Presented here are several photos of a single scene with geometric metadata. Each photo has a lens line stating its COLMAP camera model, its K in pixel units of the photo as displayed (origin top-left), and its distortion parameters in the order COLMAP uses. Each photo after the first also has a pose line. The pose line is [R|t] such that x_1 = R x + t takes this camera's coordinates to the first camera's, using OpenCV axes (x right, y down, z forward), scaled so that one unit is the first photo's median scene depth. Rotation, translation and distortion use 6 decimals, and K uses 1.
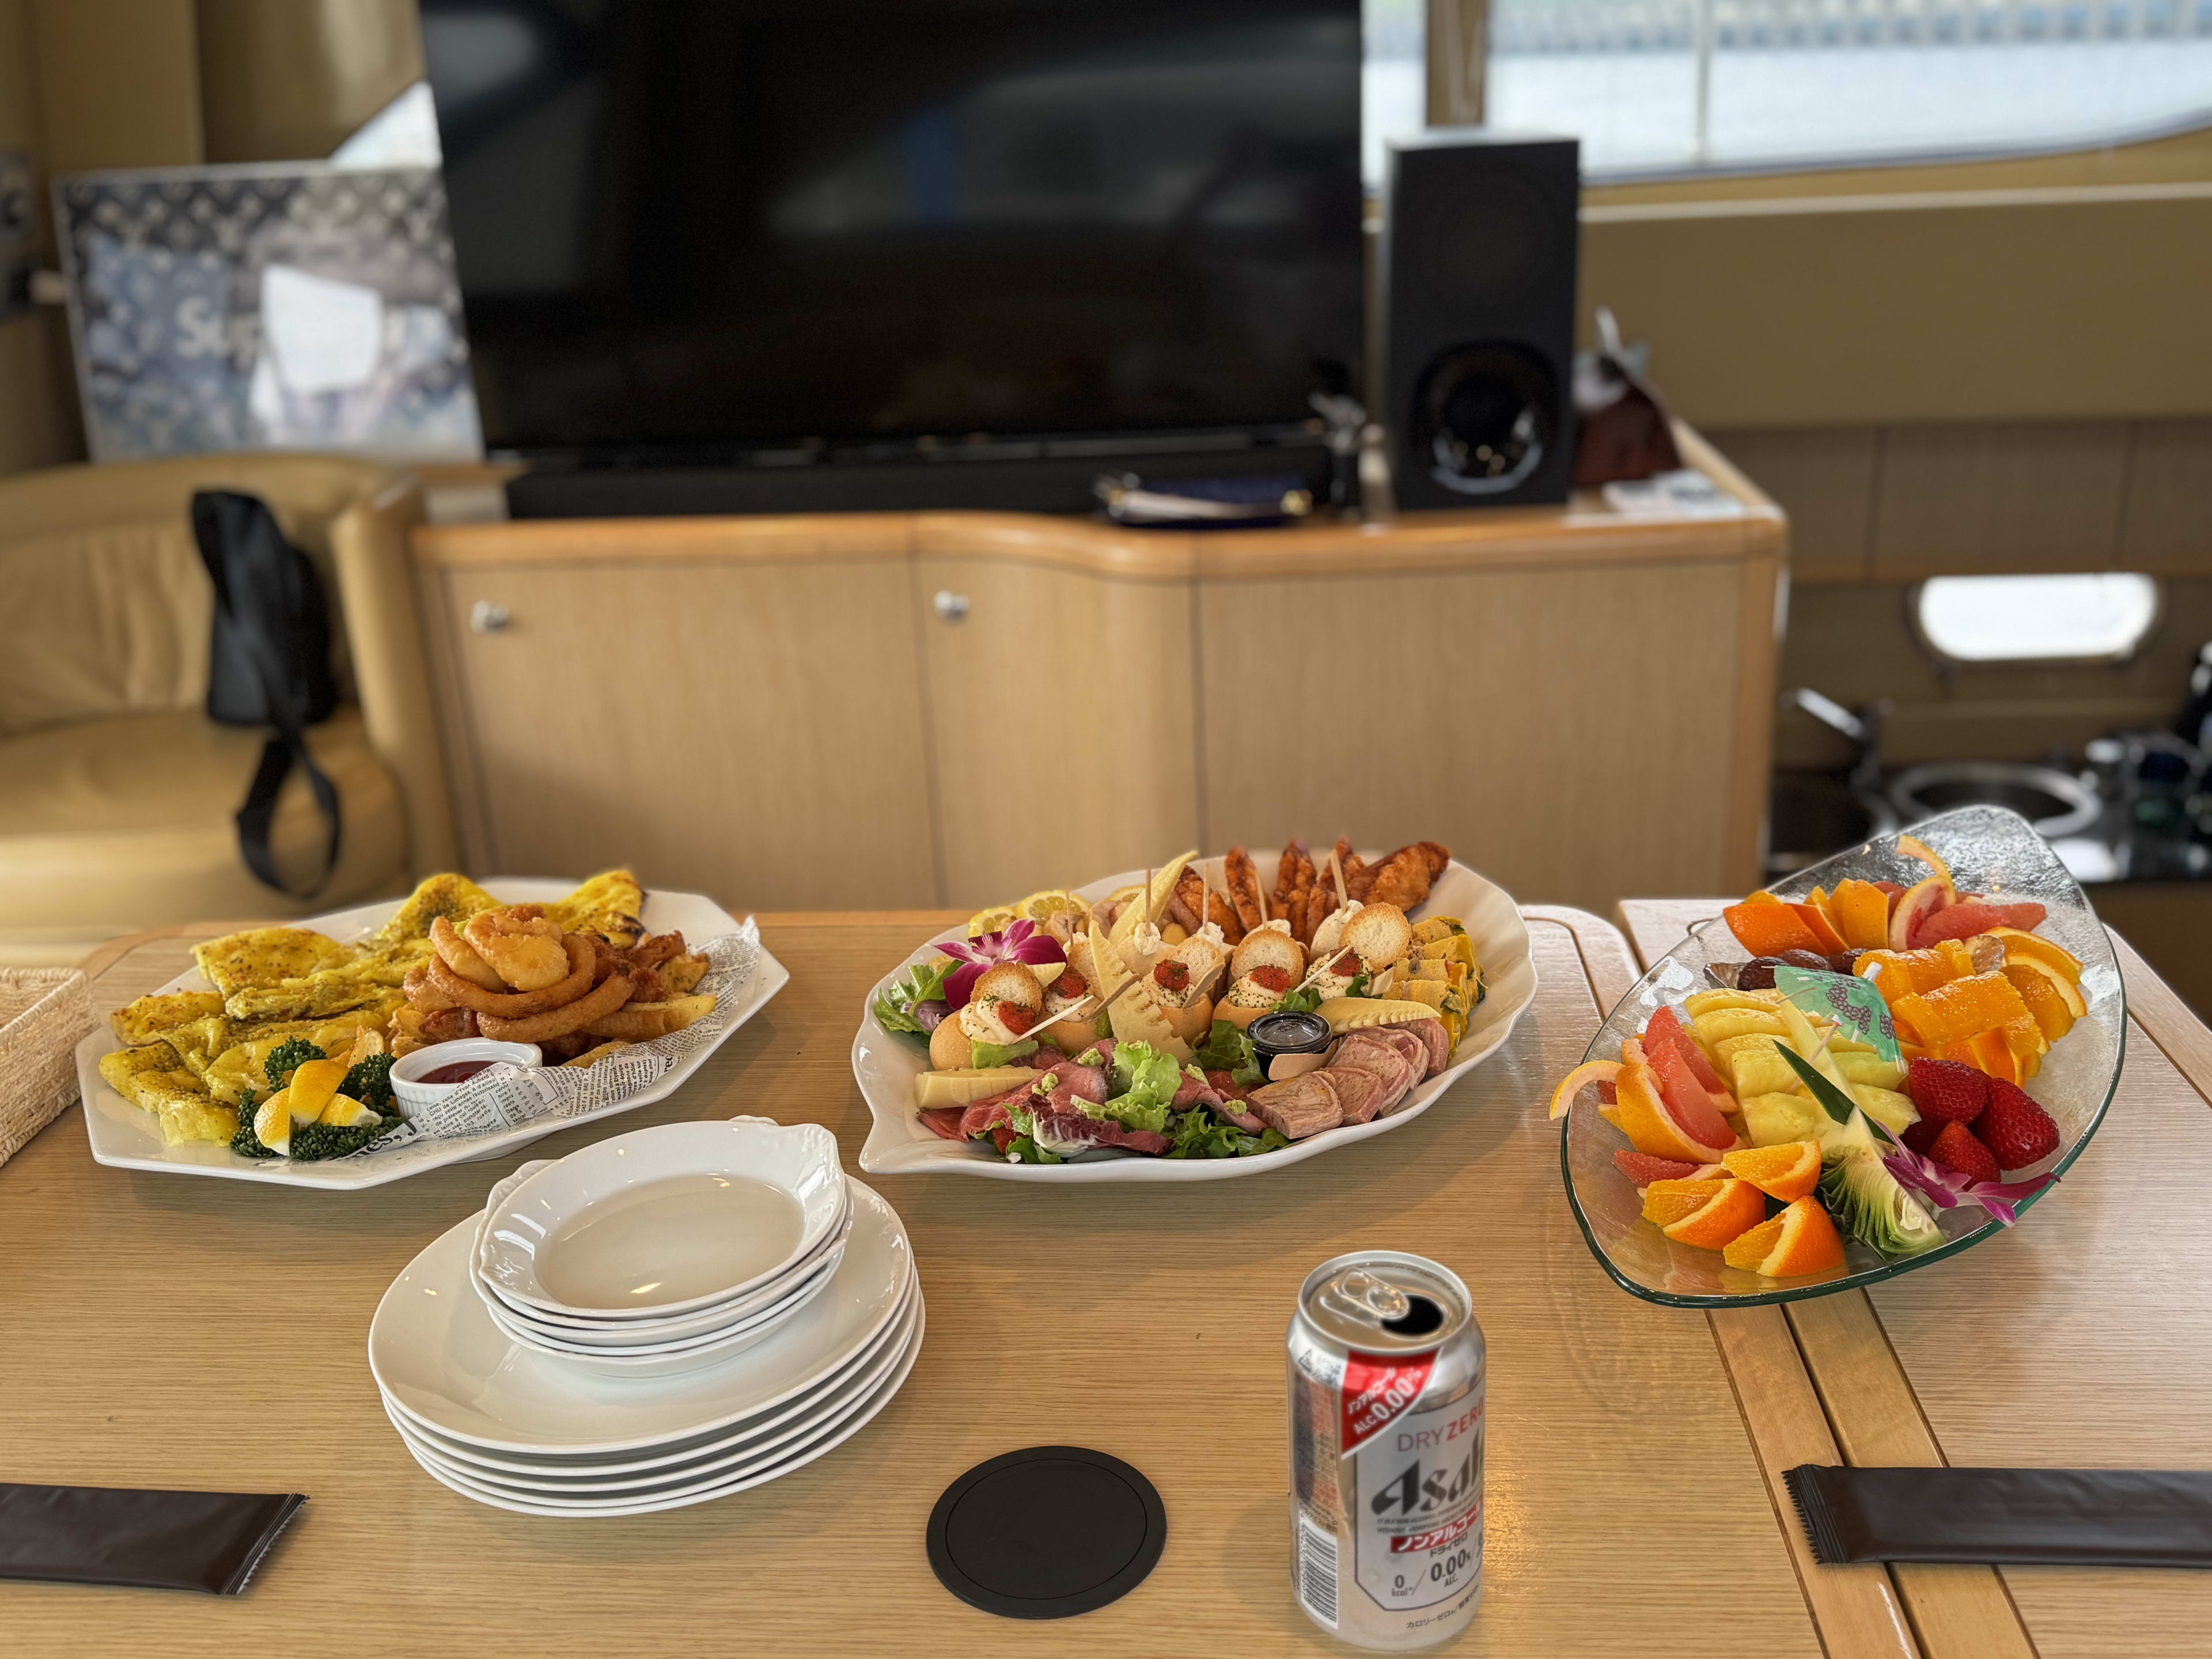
lens RADIAL K [[2038.0, 0, 1106.0], [0, 2038.0, 829.5], [0, 0, 1]] dist [0.172946, -0.368592]
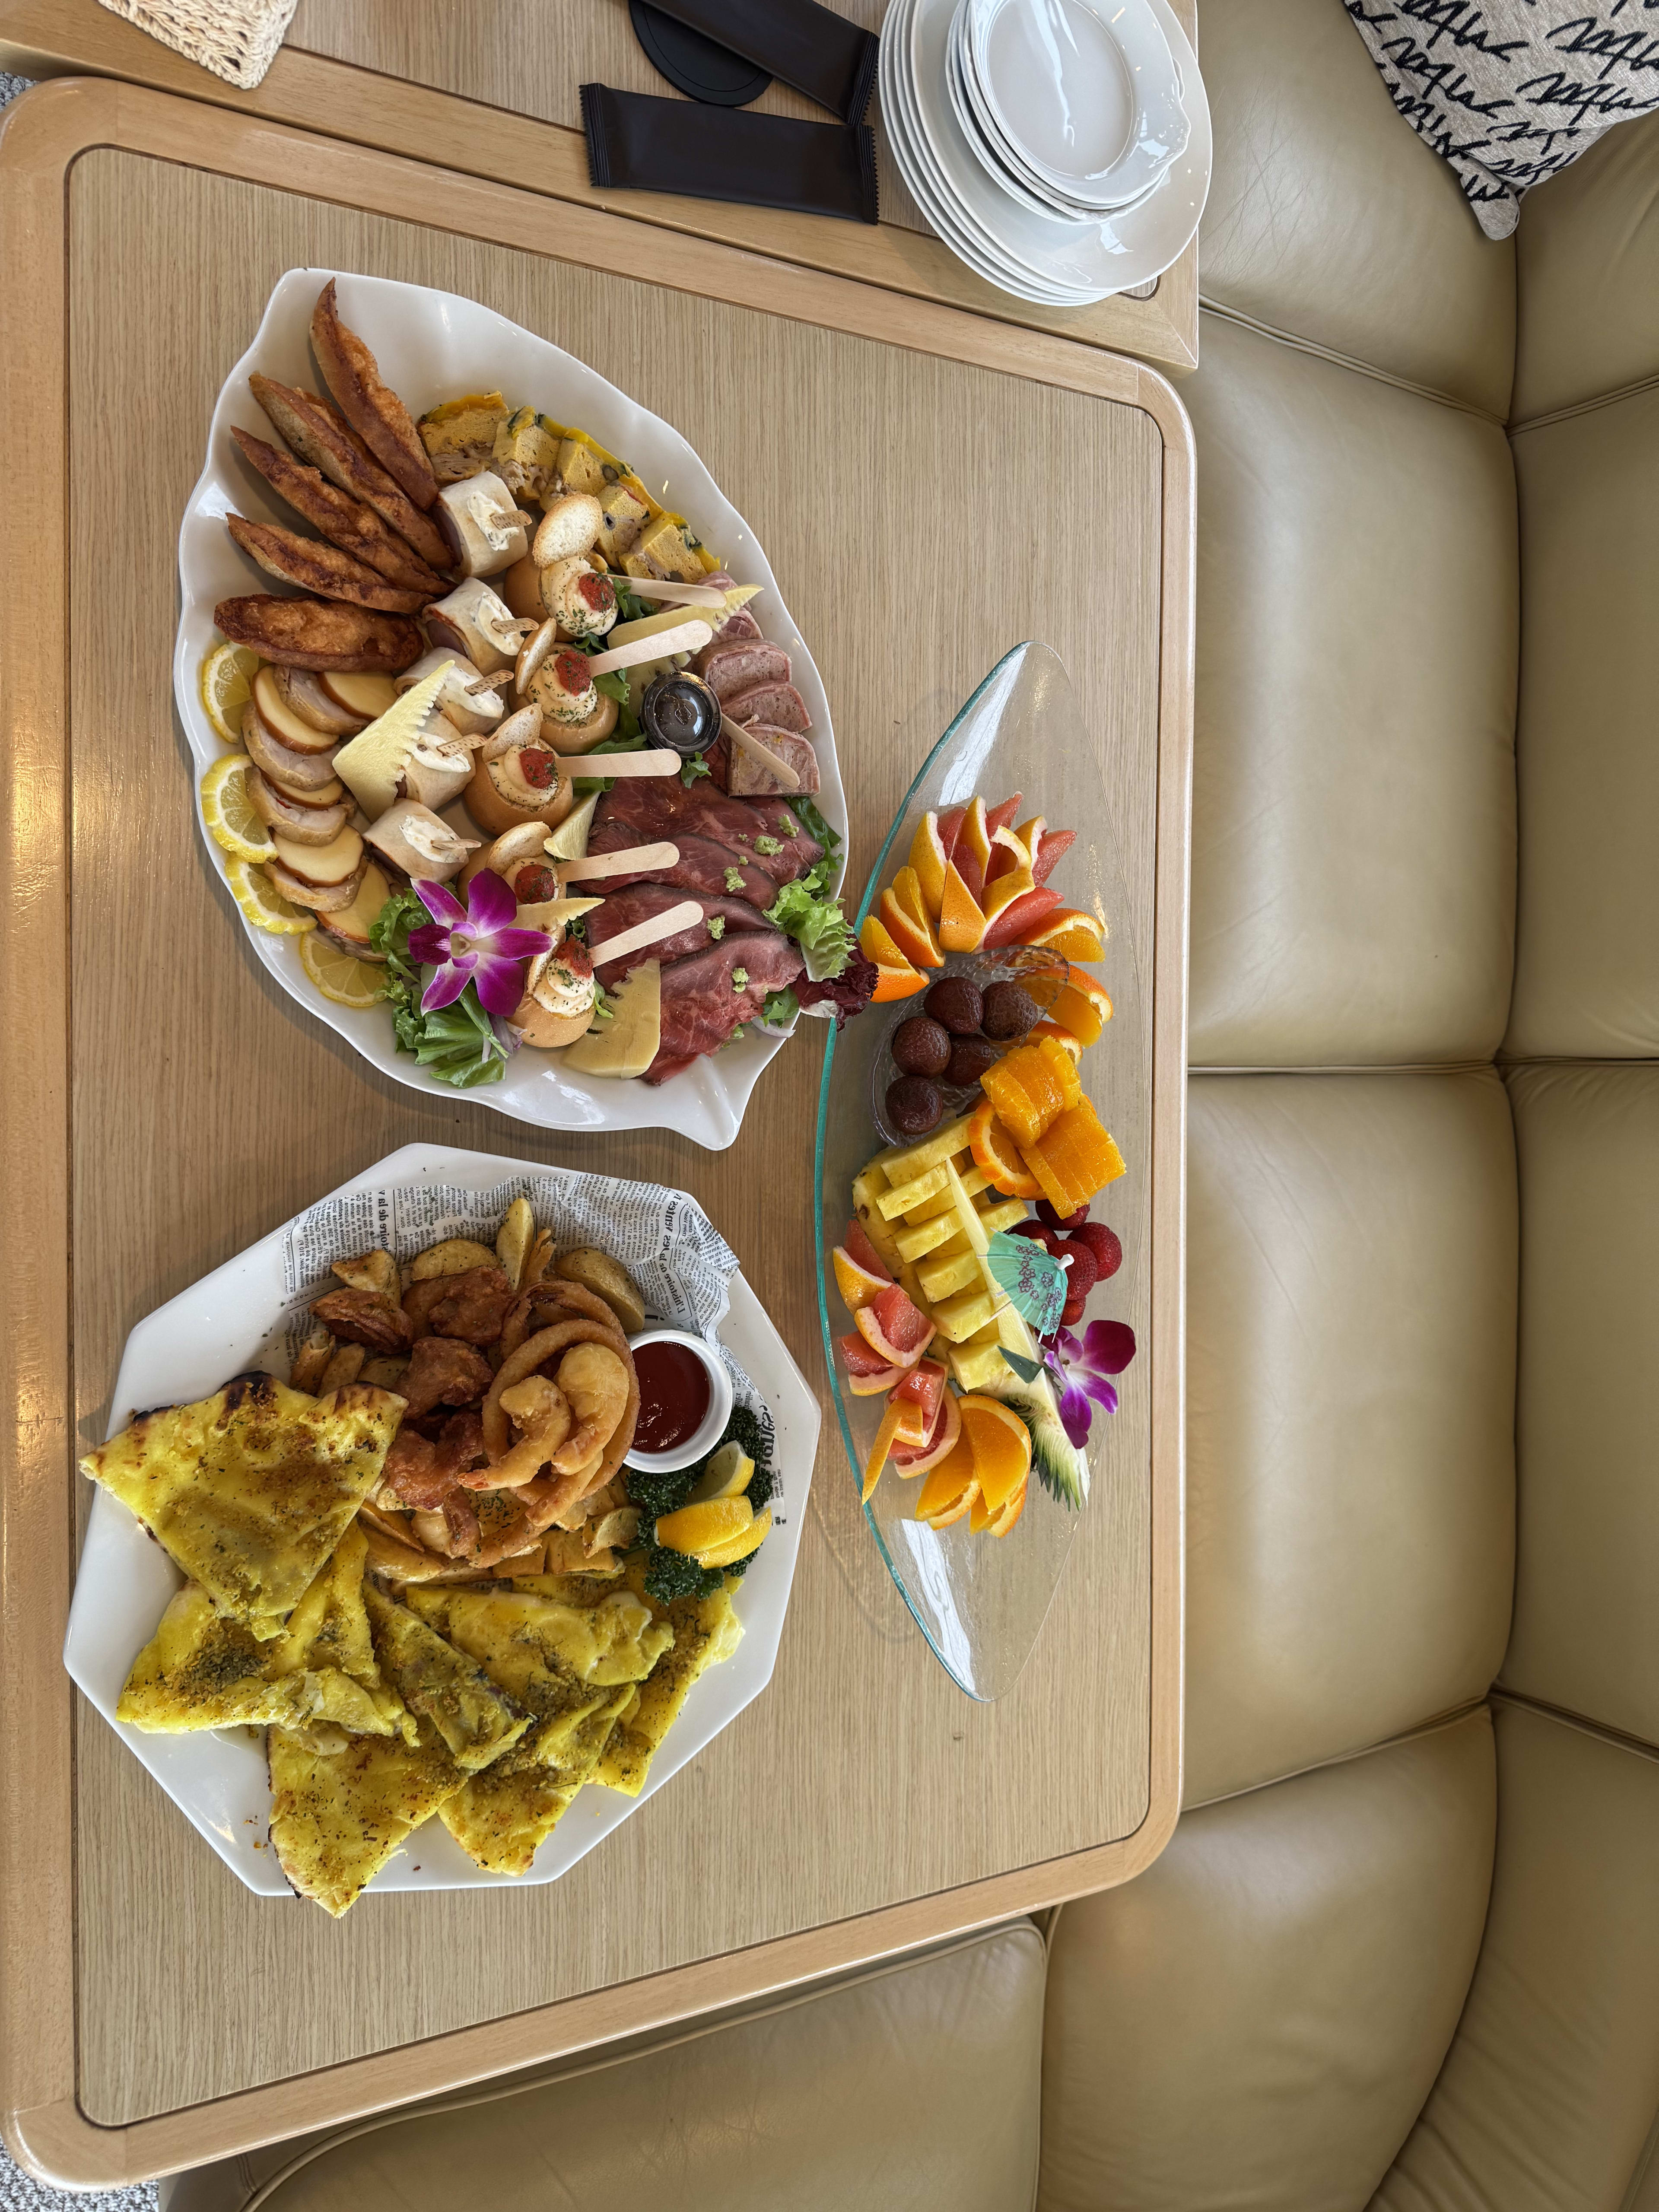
lens RADIAL K [[1597.0, 0, 830.3], [0, 1597.0, 1094.2], [0, 0, 1]] dist [0.093722, -0.161904]
pose [[-0.090785, -0.995855, -0.005575, -0.198261], [-0.133928, 0.006661, 0.990969, -0.829551], [-0.986824, 0.090712, -0.133978, 1.233328]]
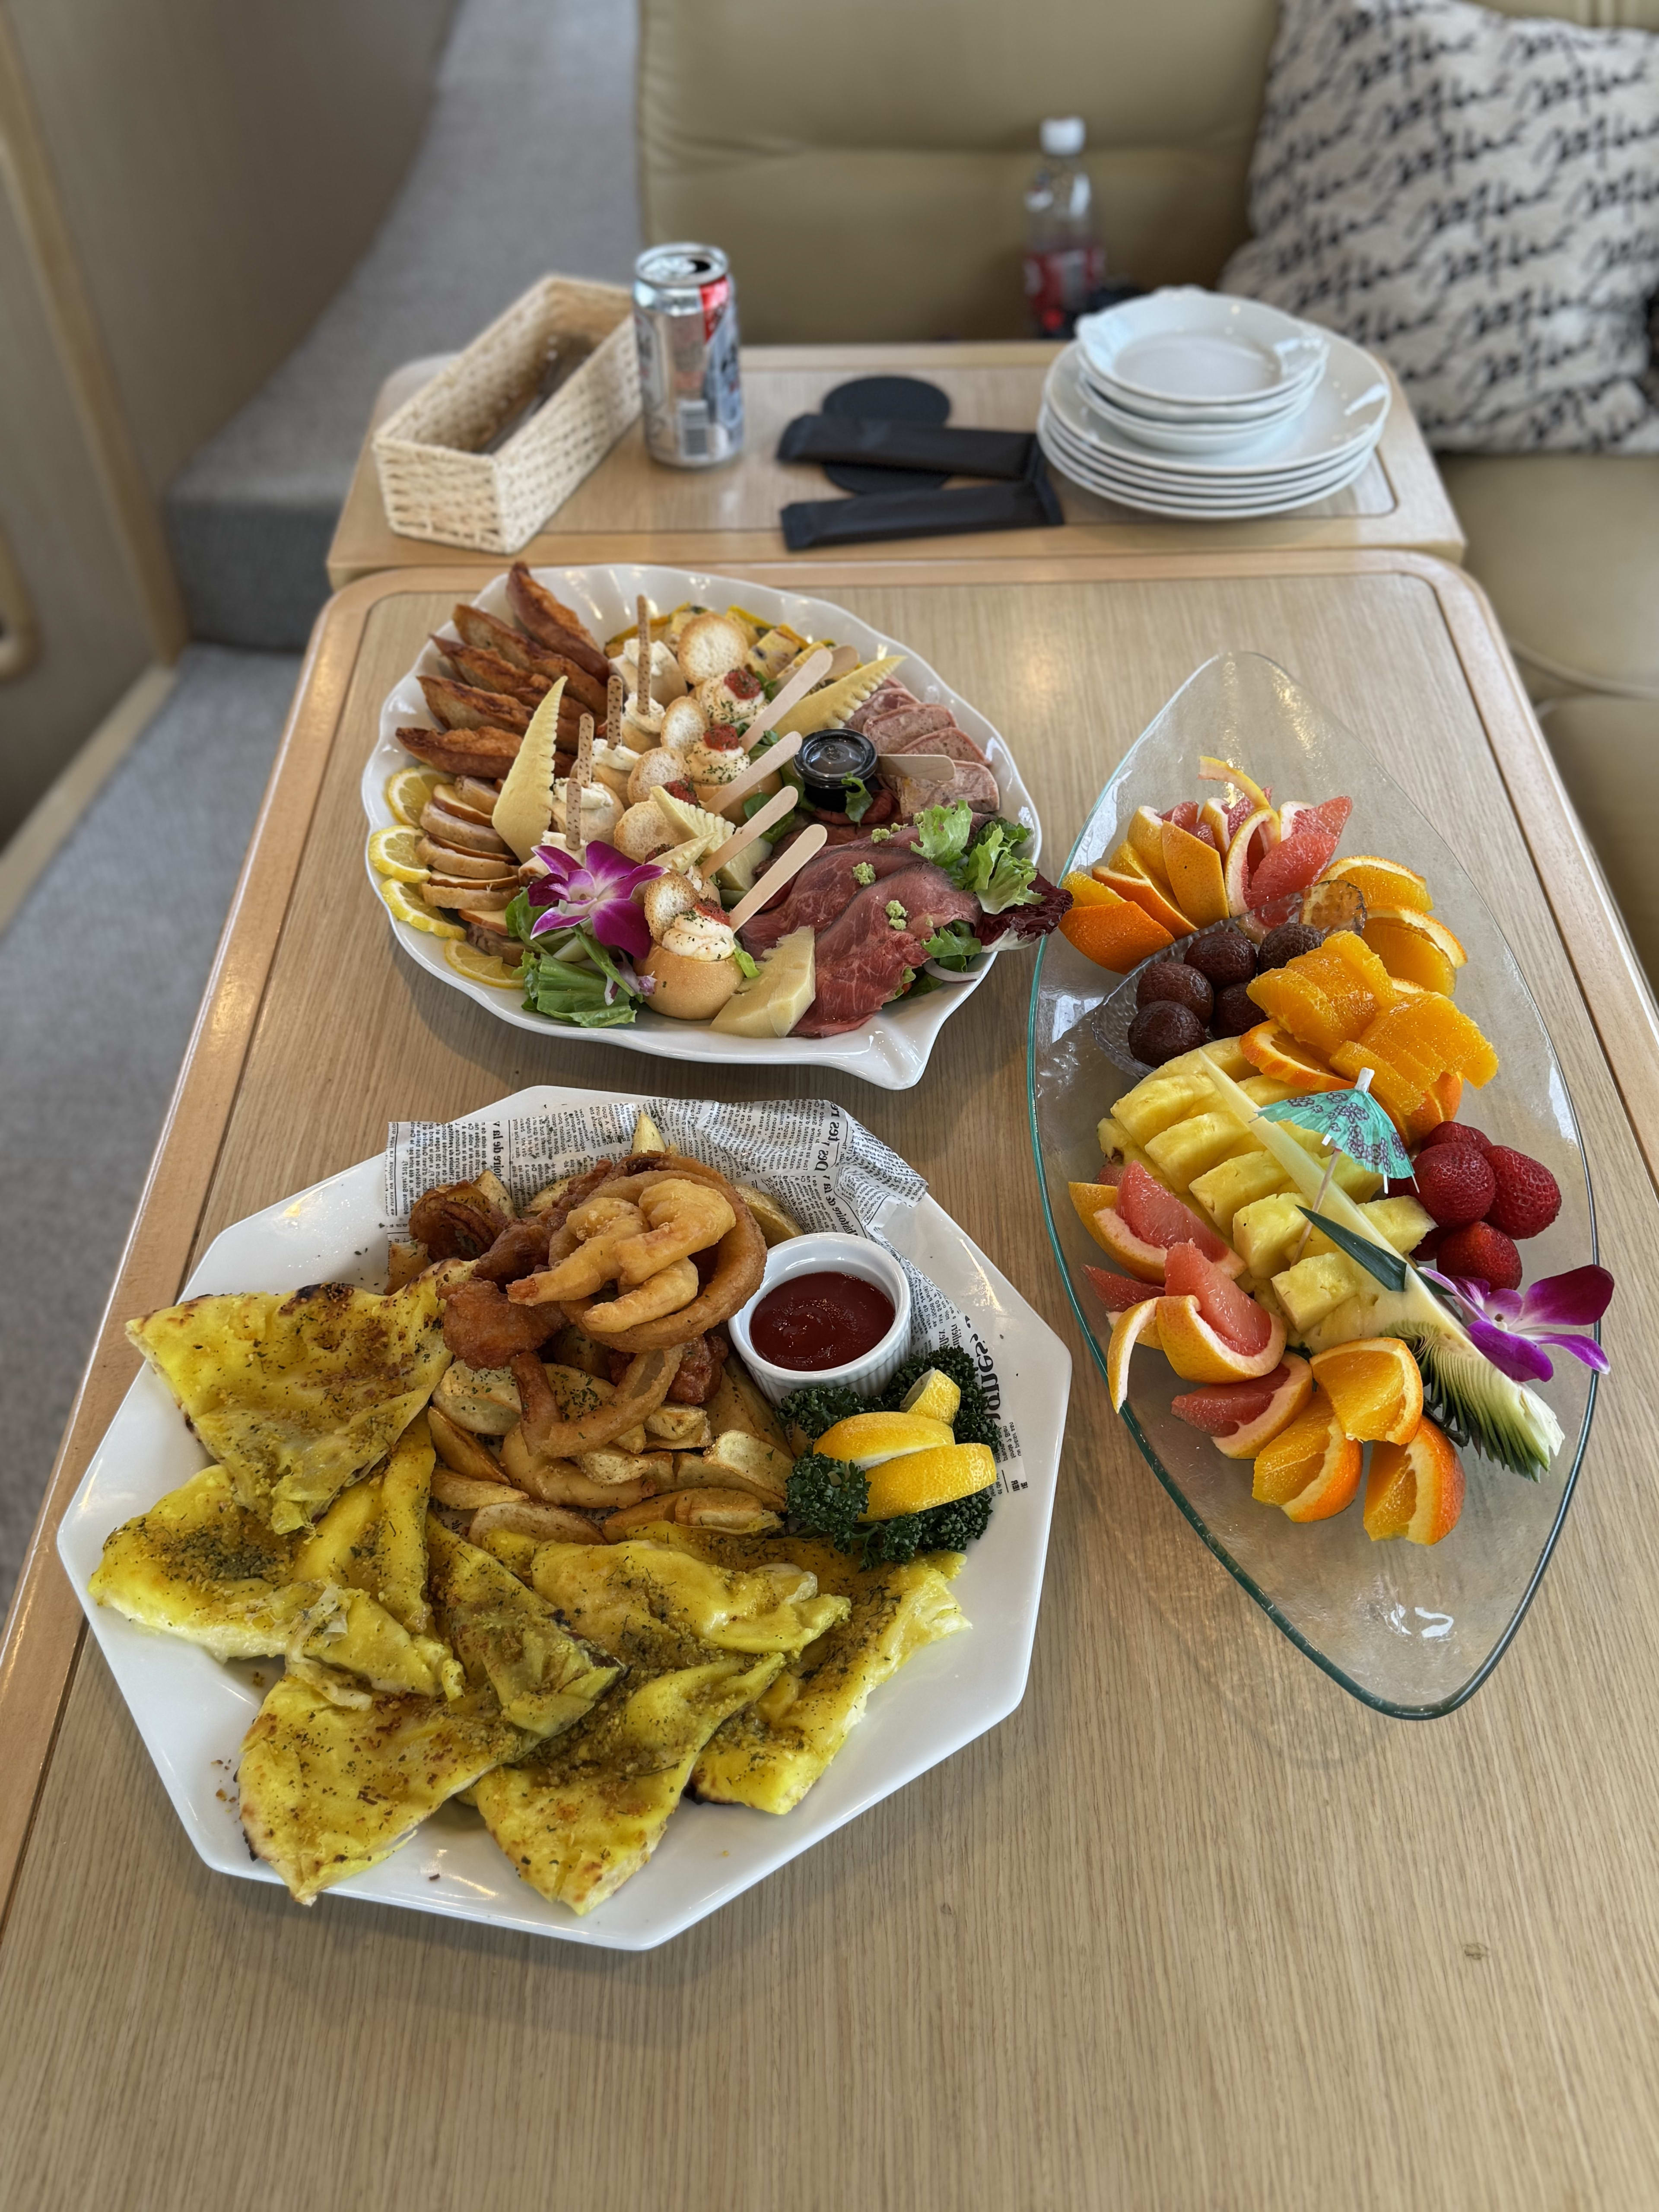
lens RADIAL K [[1989.7, 0, 824.9], [0, 1989.7, 1127.8], [0, 0, 1]] dist [0.188273, -0.388128]
pose [[-0.076616, -0.684674, 0.724812, -0.980861], [0.374113, 0.654095, 0.657419, -0.514173], [-0.924213, 0.321530, 0.206031, 1.003924]]
